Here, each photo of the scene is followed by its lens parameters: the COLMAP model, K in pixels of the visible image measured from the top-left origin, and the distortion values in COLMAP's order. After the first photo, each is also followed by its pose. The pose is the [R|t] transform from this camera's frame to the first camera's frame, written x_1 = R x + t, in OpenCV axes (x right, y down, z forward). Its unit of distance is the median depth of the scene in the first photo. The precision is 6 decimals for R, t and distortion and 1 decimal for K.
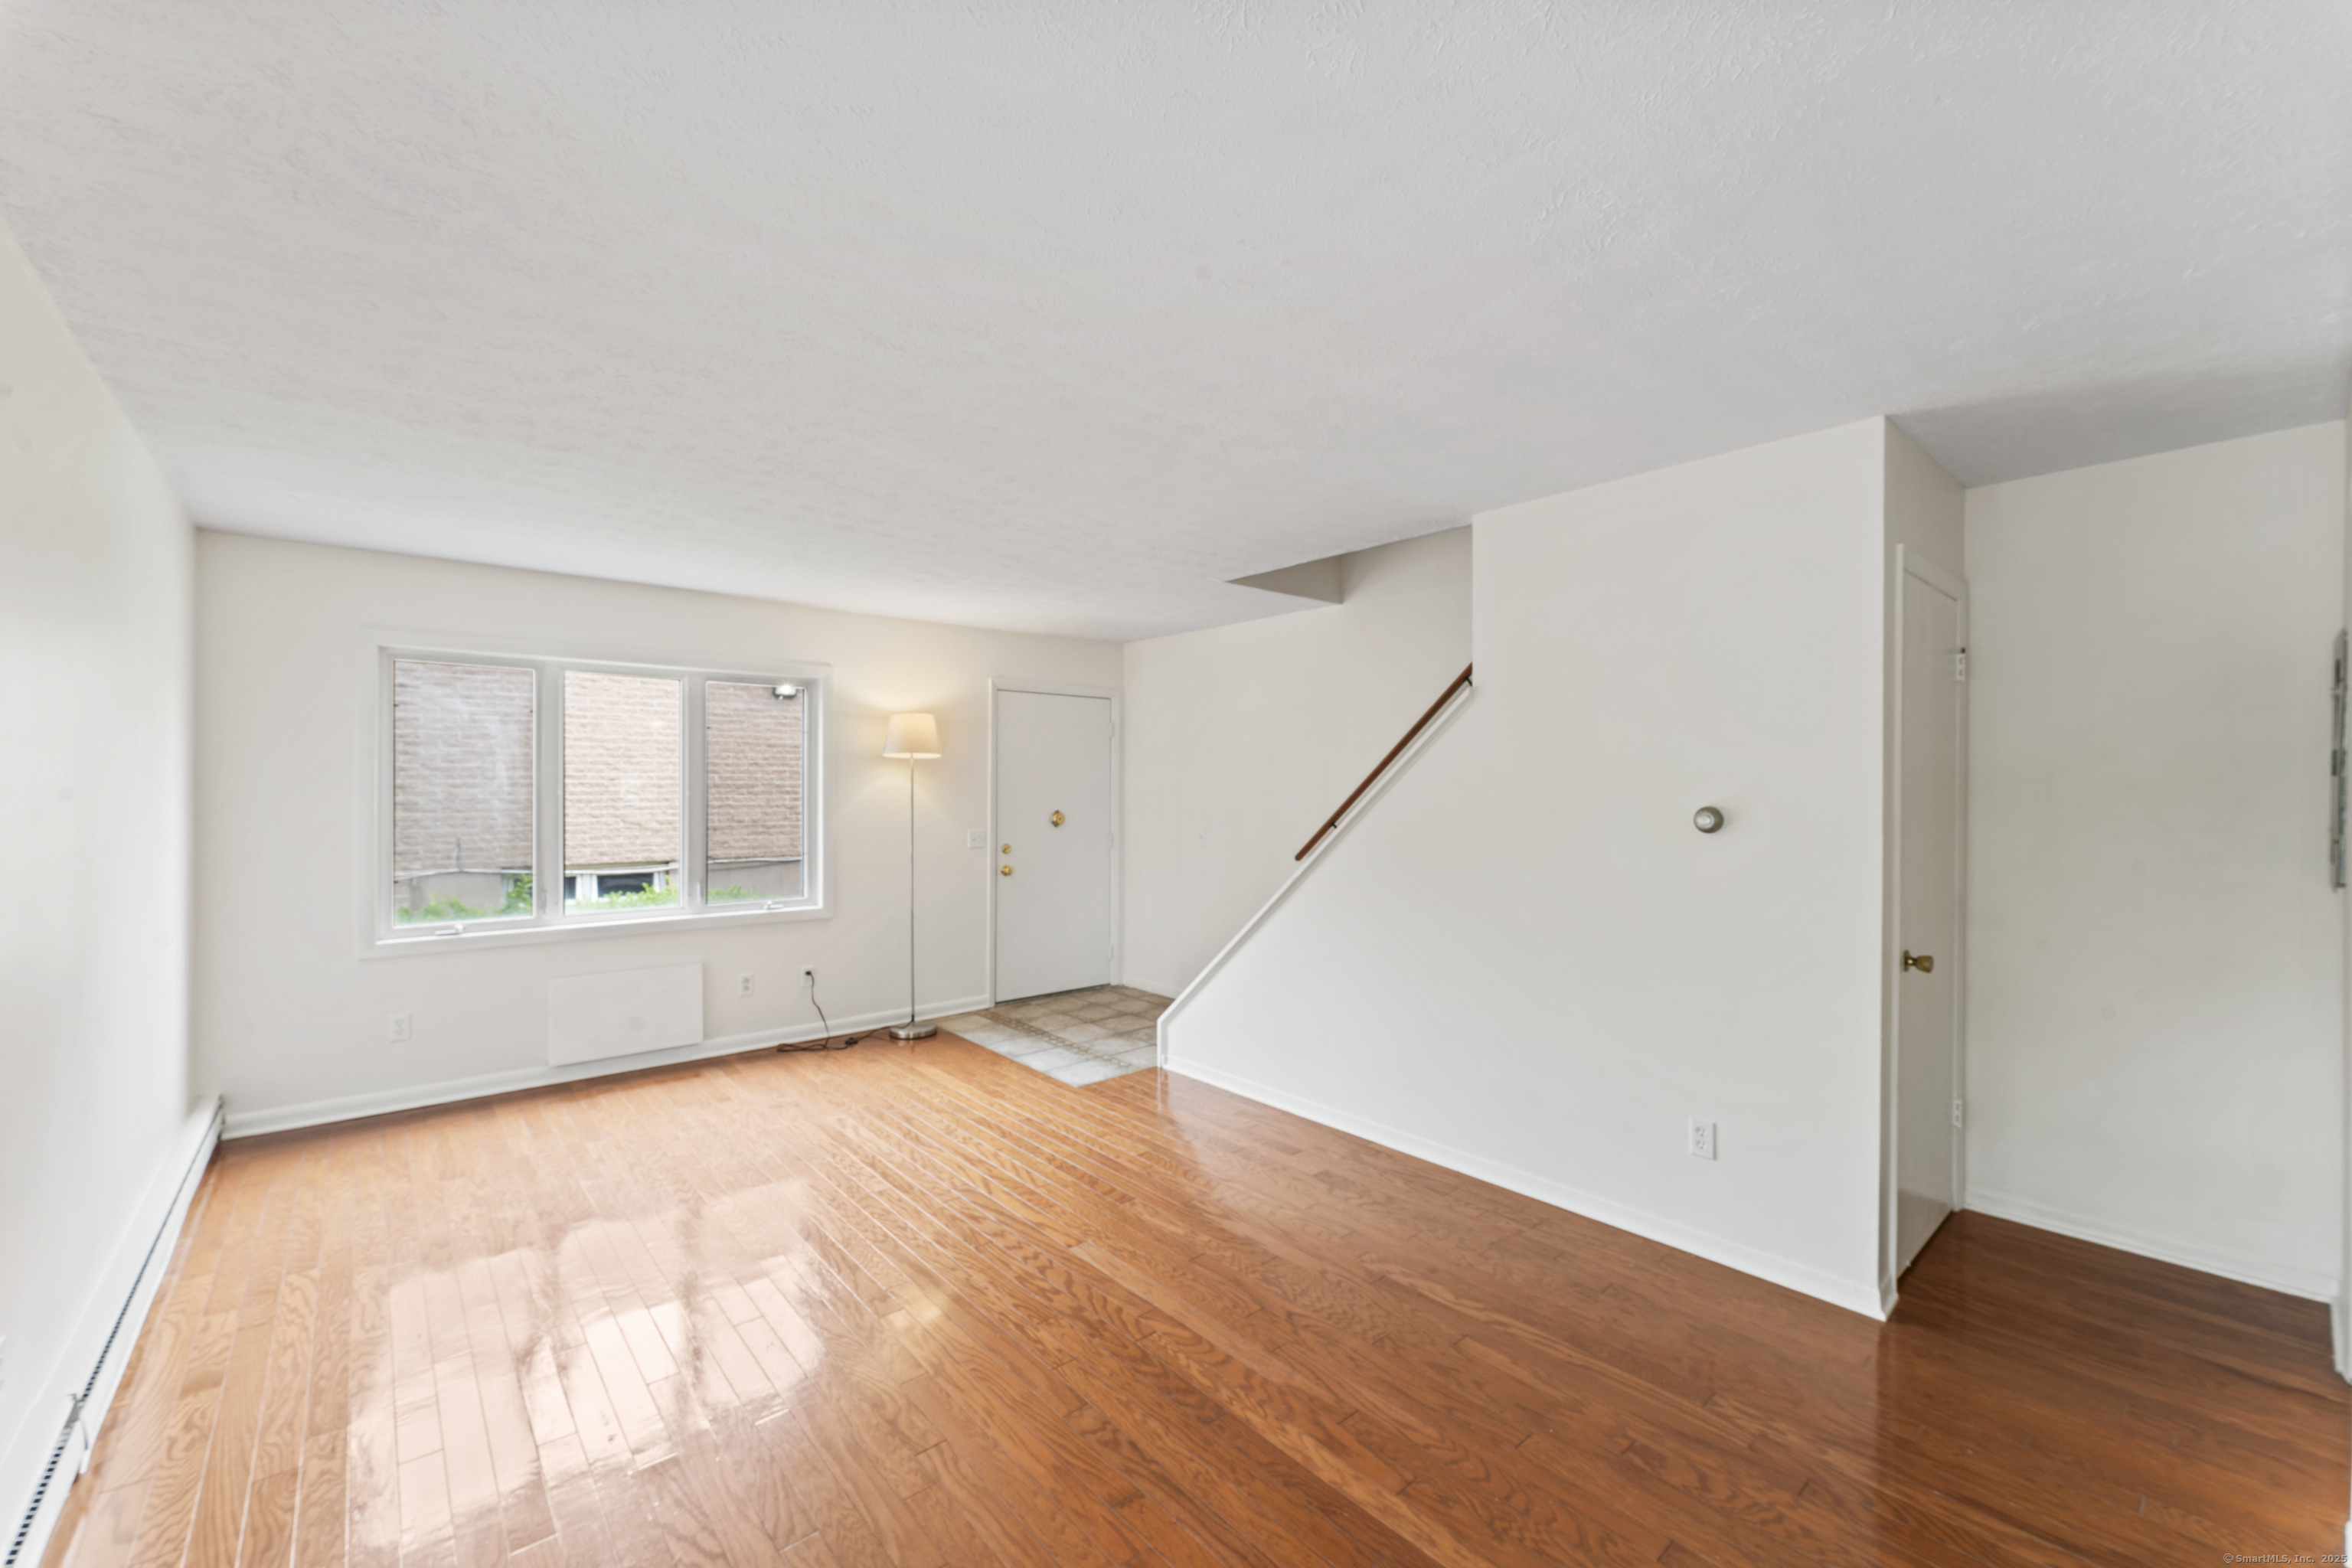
lens RADIAL K [[942.2, 0, 1181.9], [0, 942.2, 796.2], [0, 0, 1]] dist [0.001433, -0.000285]
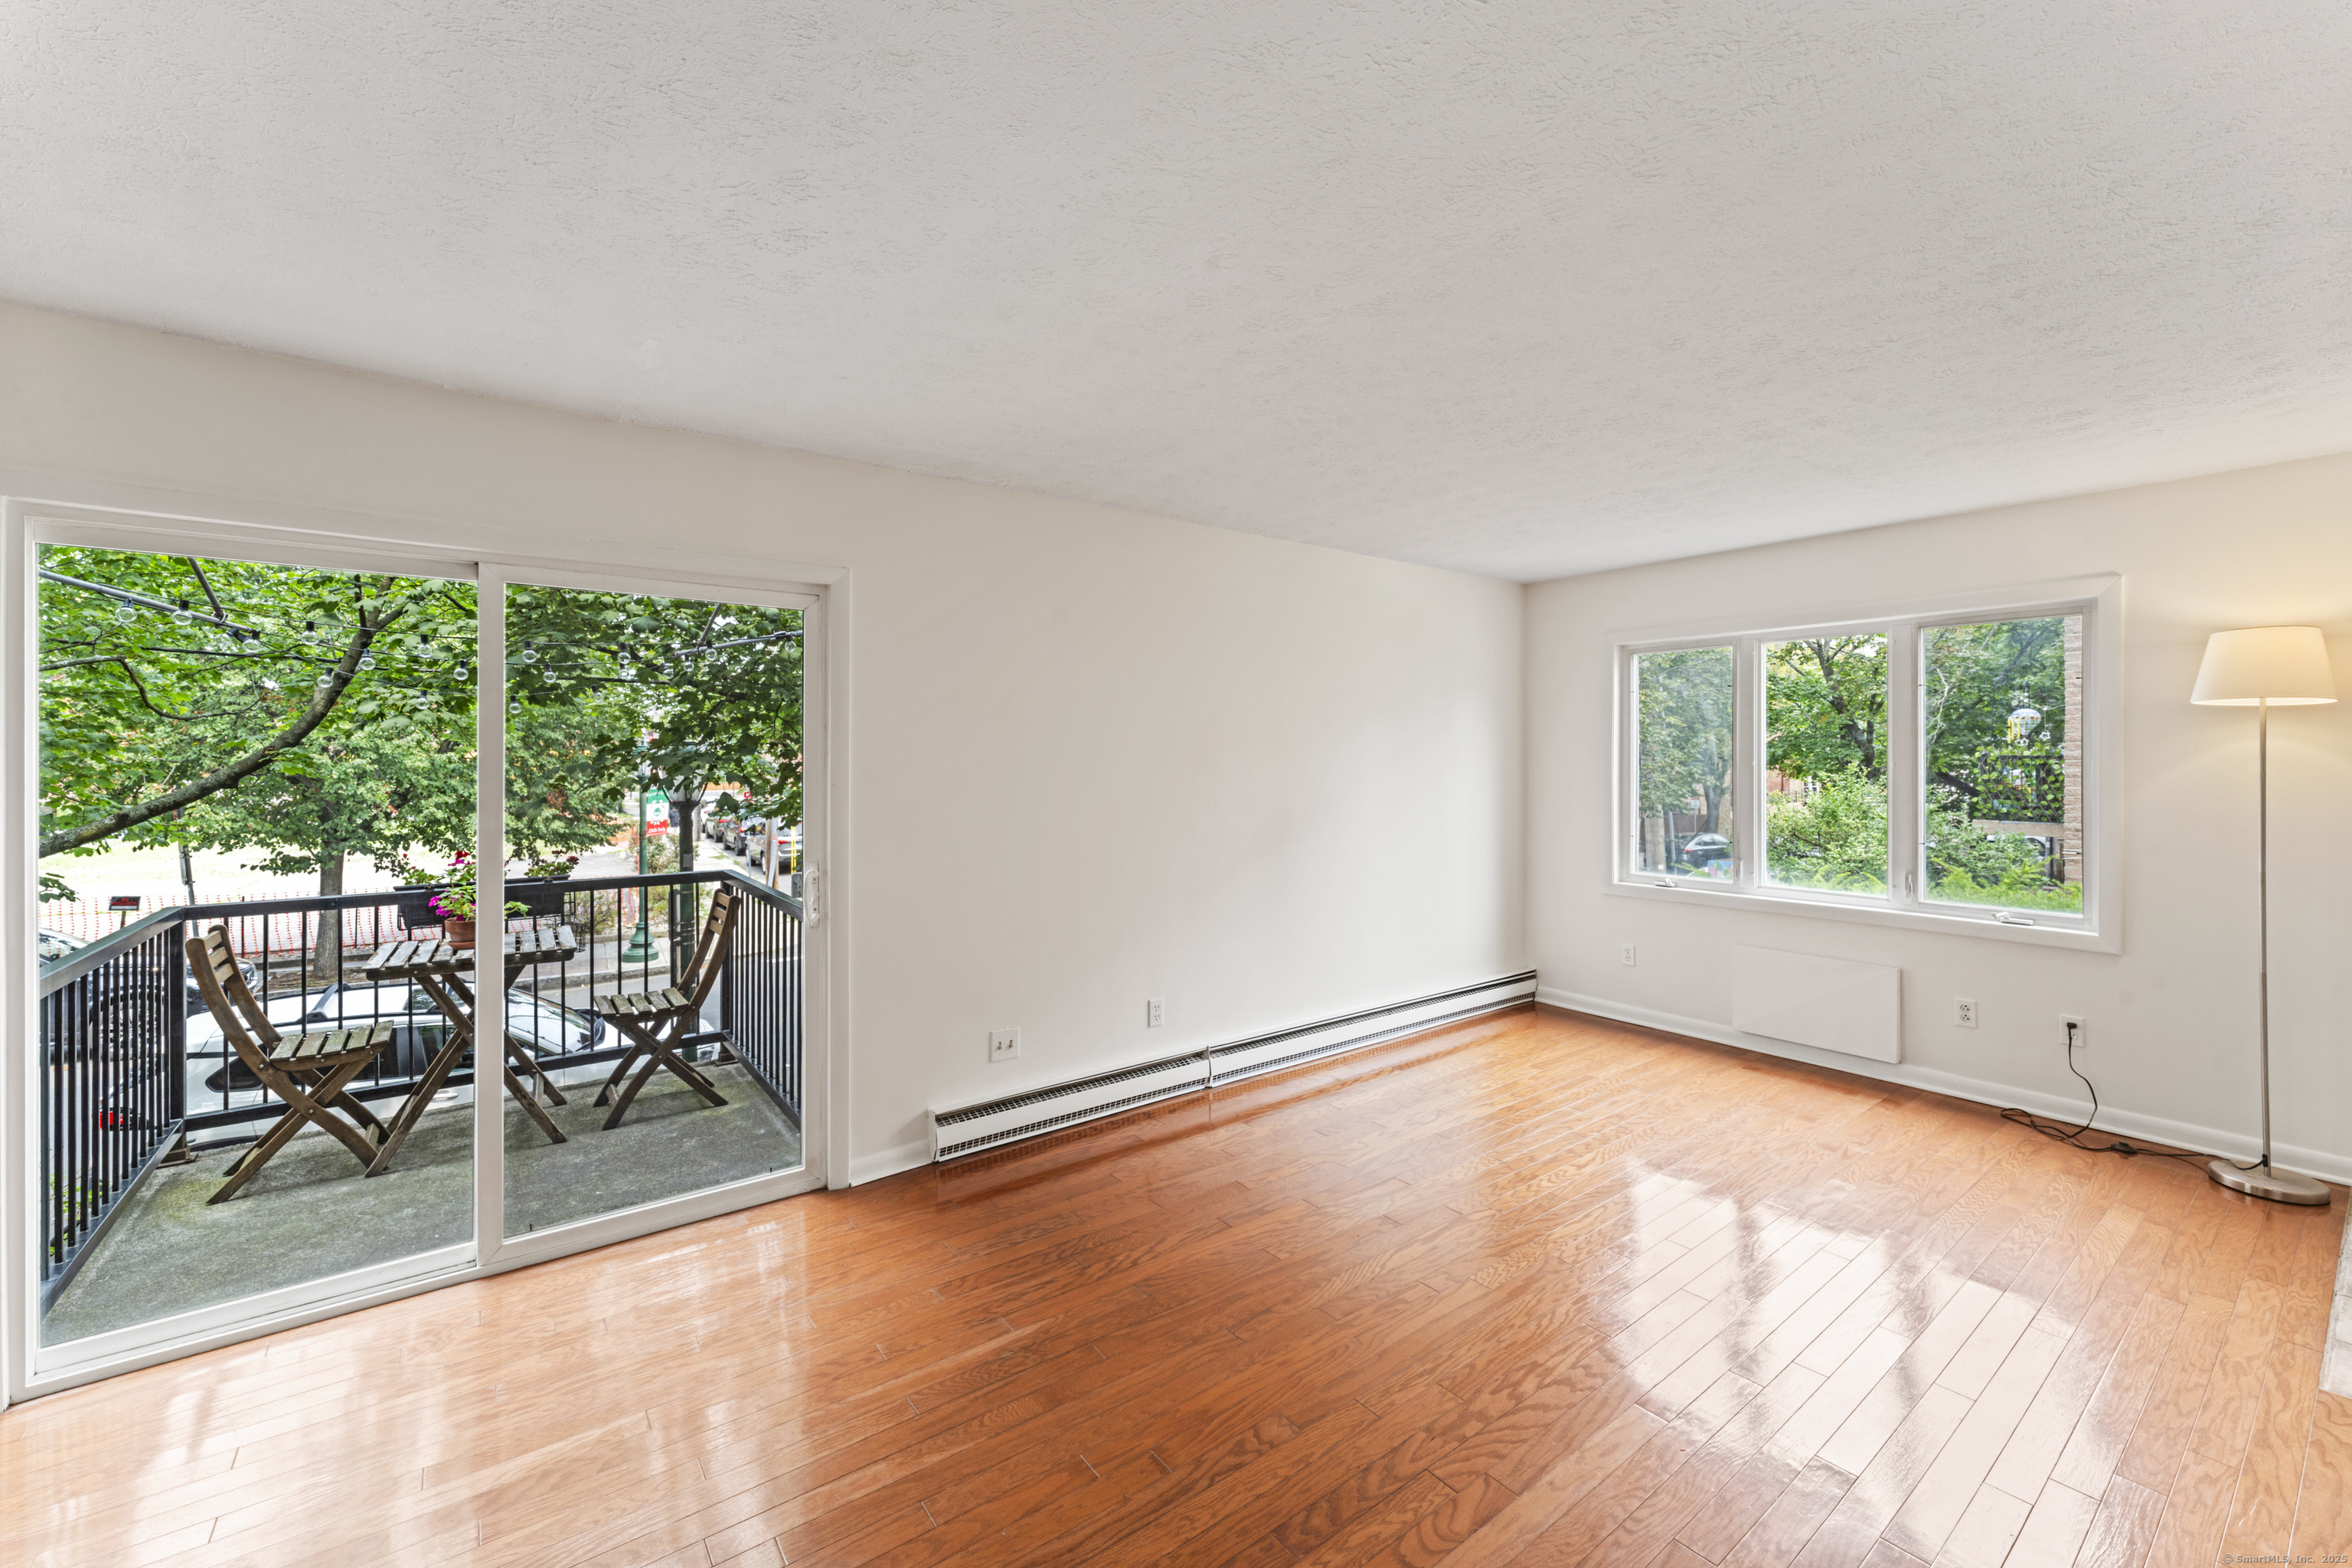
lens RADIAL K [[937.4, 0, 1168.7], [0, 937.4, 757.9], [0, 0, 1]] dist [0.000467, -0.000147]
pose [[-0.078741, -0.004608, -0.996884, 0.428510], [-0.005827, 0.999974, -0.004162, -0.002649], [0.996878, 0.005481, -0.078766, 0.488309]]
